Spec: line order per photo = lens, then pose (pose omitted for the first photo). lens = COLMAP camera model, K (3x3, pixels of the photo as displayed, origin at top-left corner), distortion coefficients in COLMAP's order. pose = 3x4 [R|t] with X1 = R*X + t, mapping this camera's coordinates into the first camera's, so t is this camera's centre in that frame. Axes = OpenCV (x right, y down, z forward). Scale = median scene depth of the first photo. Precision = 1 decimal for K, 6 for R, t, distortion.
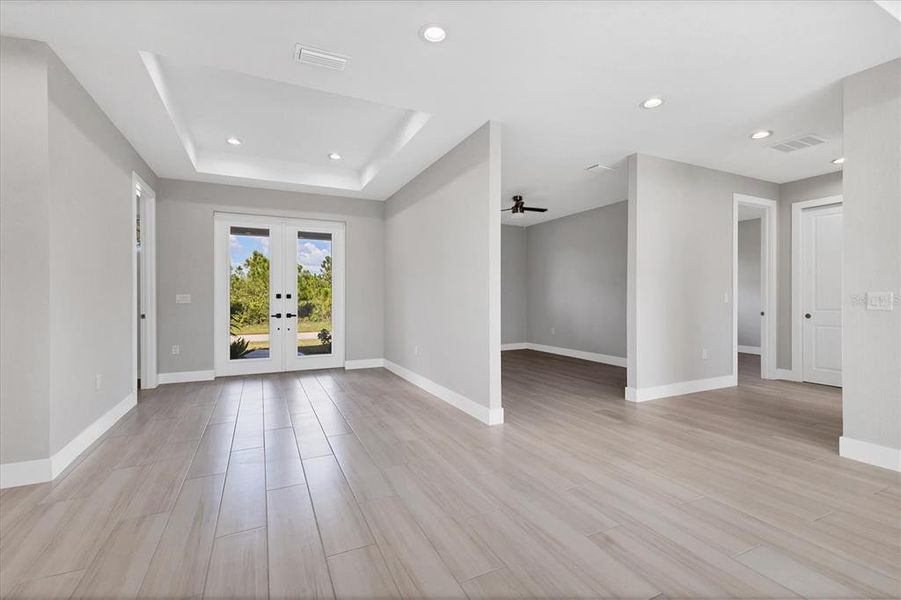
lens RADIAL K [[393.6, 0, 456.0], [0, 393.6, 298.5], [0, 0, 1]] dist [0.013370, 0.000715]
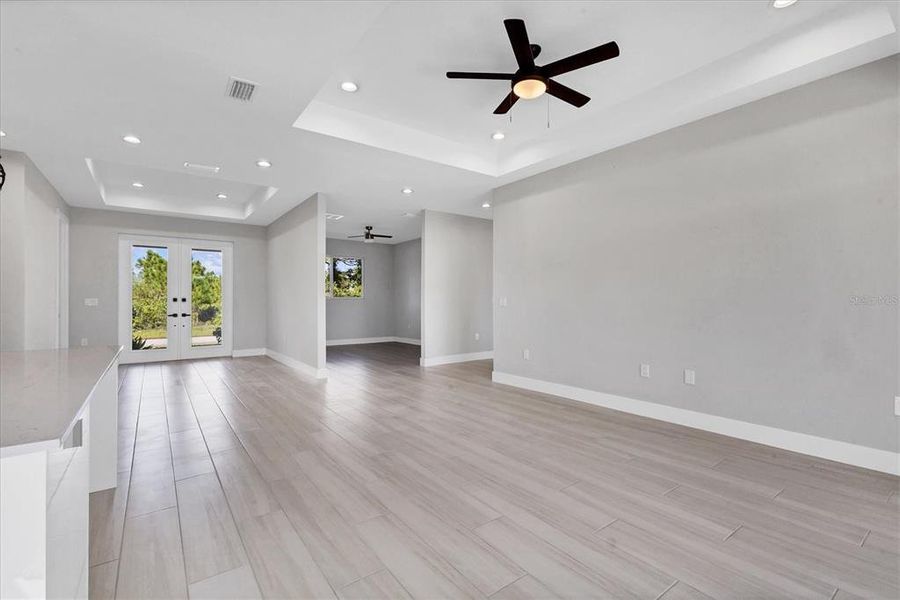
lens RADIAL K [[393.1, 0, 444.1], [0, 393.1, 297.1], [0, 0, 1]] dist [0.013370, 0.000715]
pose [[0.985566, 0.000032, 0.169294, 0.187732], [0.001814, 0.999941, -0.010748, 0.001044], [-0.169285, 0.010900, 0.985507, -0.401197]]
